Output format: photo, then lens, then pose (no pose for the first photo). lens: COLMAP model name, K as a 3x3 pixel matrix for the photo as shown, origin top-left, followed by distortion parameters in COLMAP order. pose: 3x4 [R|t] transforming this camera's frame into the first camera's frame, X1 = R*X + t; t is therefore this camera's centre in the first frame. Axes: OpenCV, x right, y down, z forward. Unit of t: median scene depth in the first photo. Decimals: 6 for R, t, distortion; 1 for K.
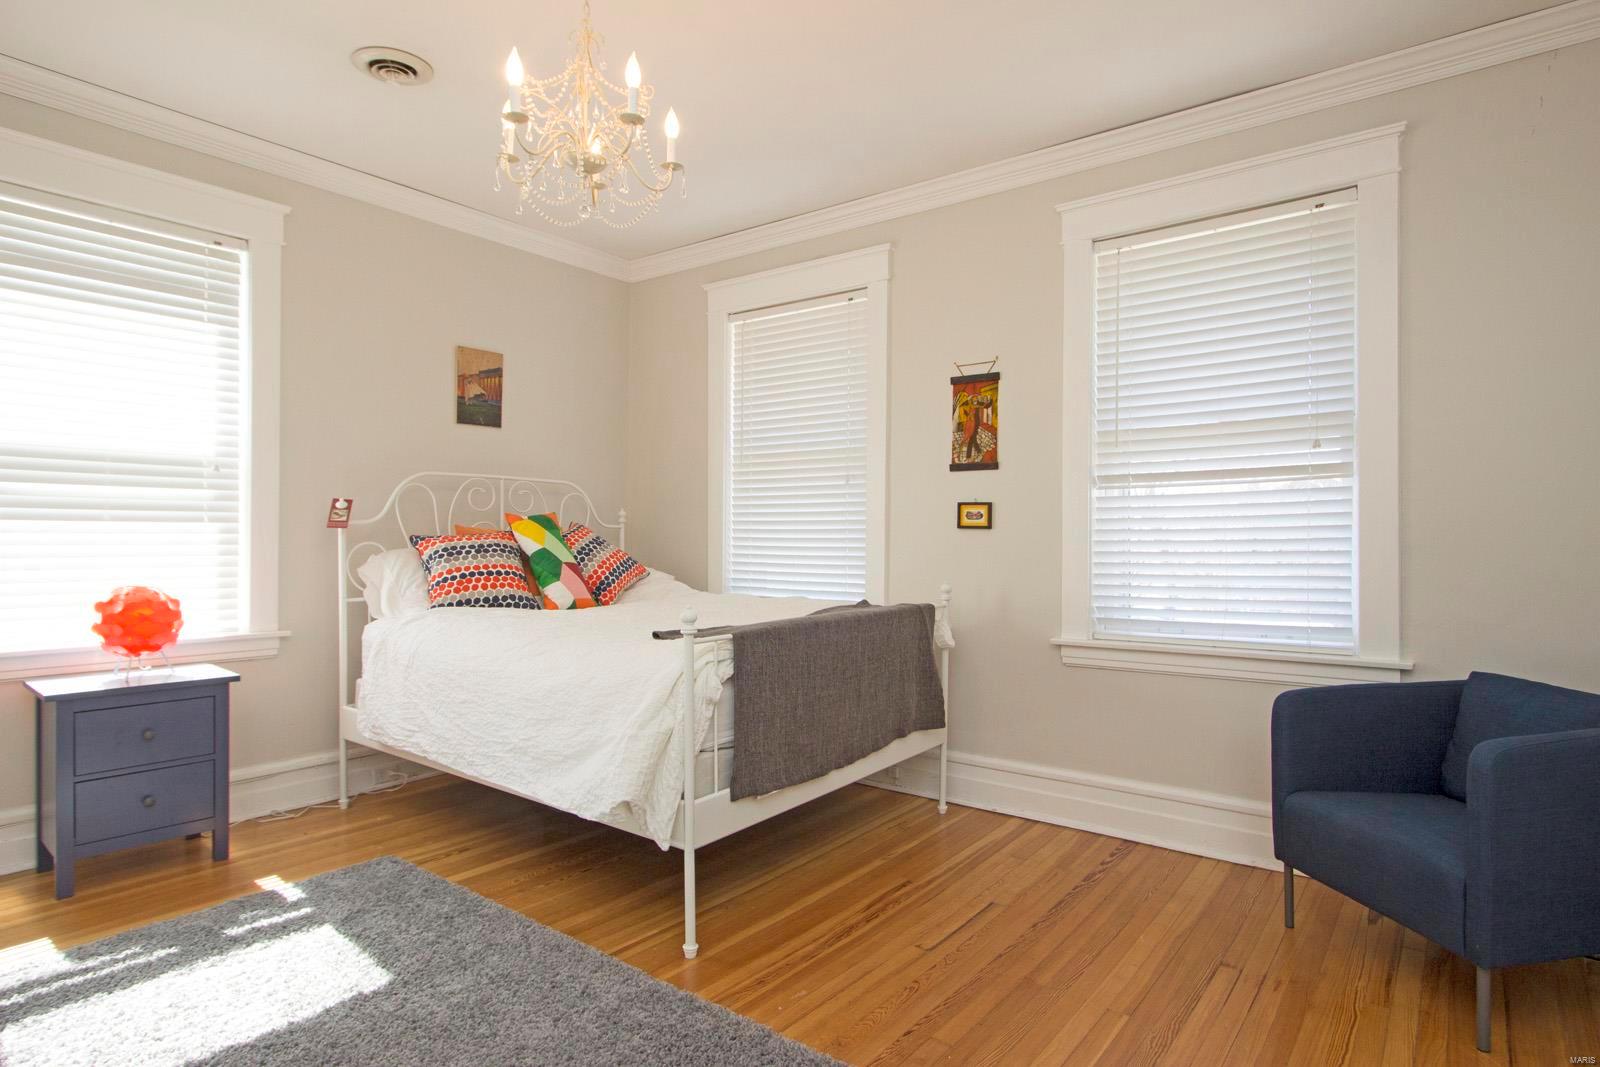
lens RADIAL K [[865.1, 0, 806.8], [0, 865.1, 538.8], [0, 0, 1]] dist [0.001759, 0.001838]
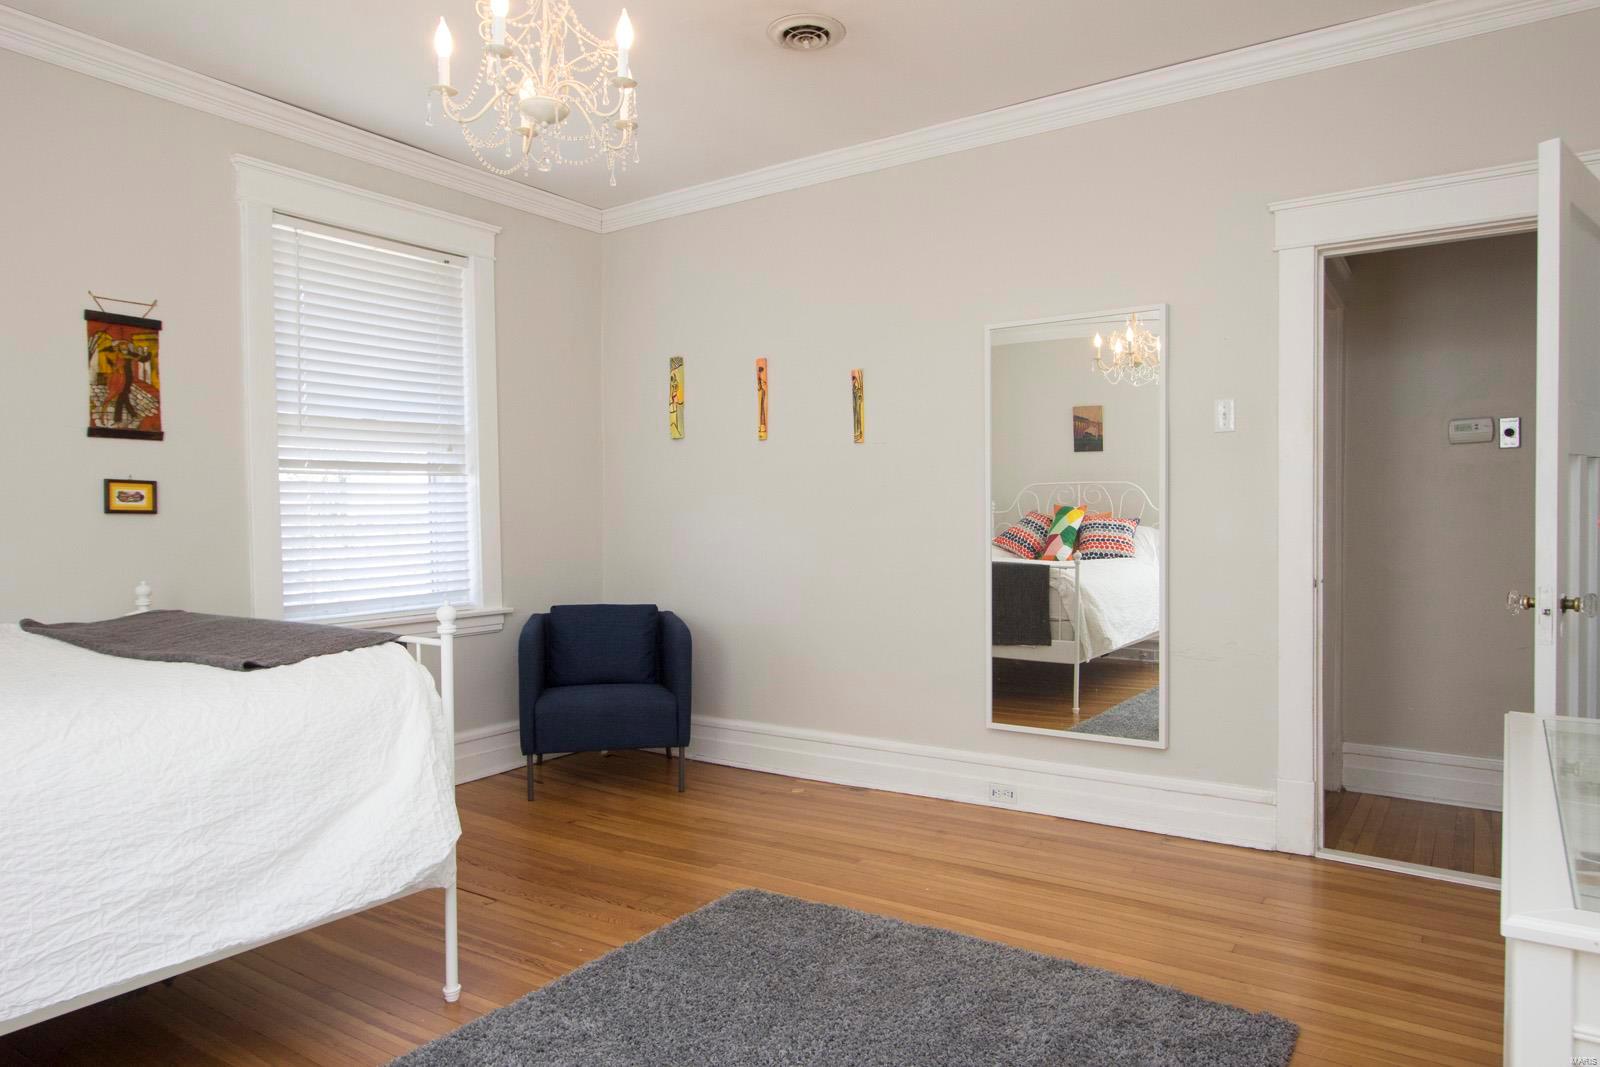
lens RADIAL K [[1051.7, 0, 804.1], [0, 1051.7, 531.3], [0, 0, 1]] dist [-0.001850, -0.001674]
pose [[-0.059576, -0.016593, 0.998086, -0.973237], [0.008875, 0.999814, 0.017152, -0.008484], [-0.998184, 0.009879, -0.059418, 0.557865]]
